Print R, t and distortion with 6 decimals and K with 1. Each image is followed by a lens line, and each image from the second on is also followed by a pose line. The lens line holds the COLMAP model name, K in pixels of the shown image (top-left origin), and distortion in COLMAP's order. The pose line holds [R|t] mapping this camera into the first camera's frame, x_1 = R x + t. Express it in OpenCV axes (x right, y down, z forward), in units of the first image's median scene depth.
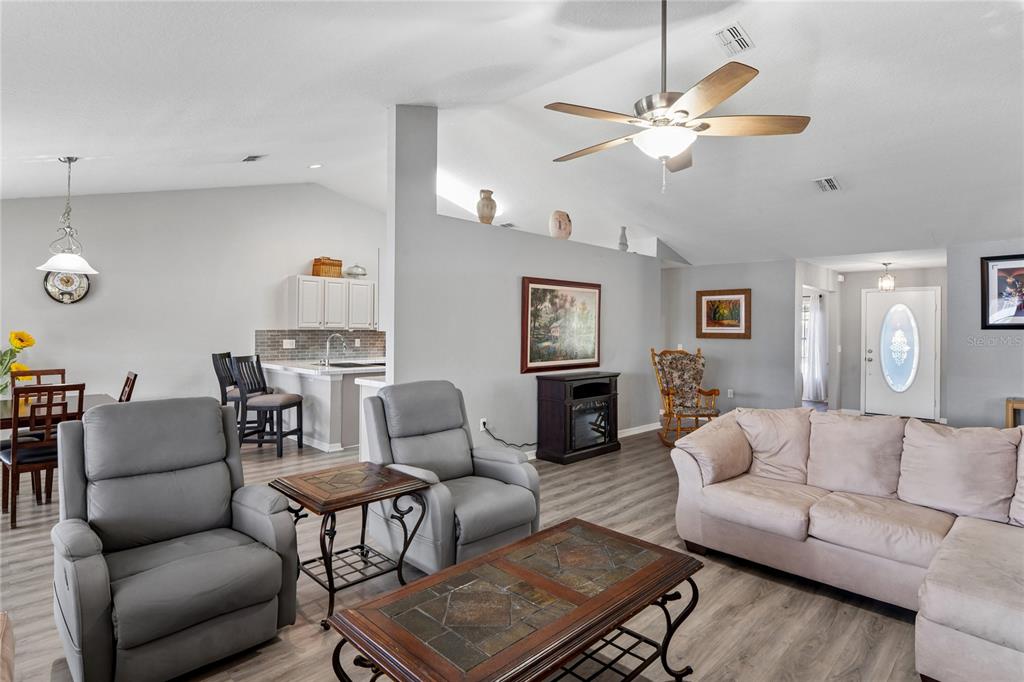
lens RADIAL K [[531.3, 0, 511.9], [0, 531.3, 334.8], [0, 0, 1]] dist [-0.003075, -0.001349]
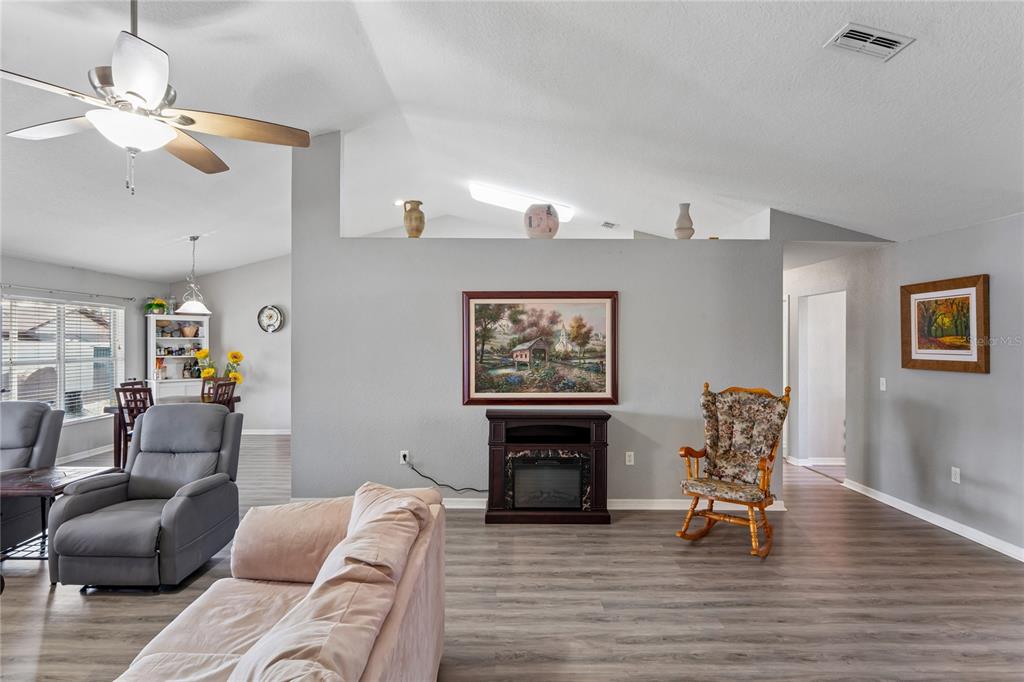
lens RADIAL K [[531.3, 0, 513.4], [0, 531.3, 346.3], [0, 0, 1]] dist [-0.003075, -0.001349]
pose [[0.706720, 0.001071, -0.707493, 0.625763], [-0.006499, 0.999966, -0.004978, -0.016541], [0.707463, 0.008116, 0.706703, 0.415484]]
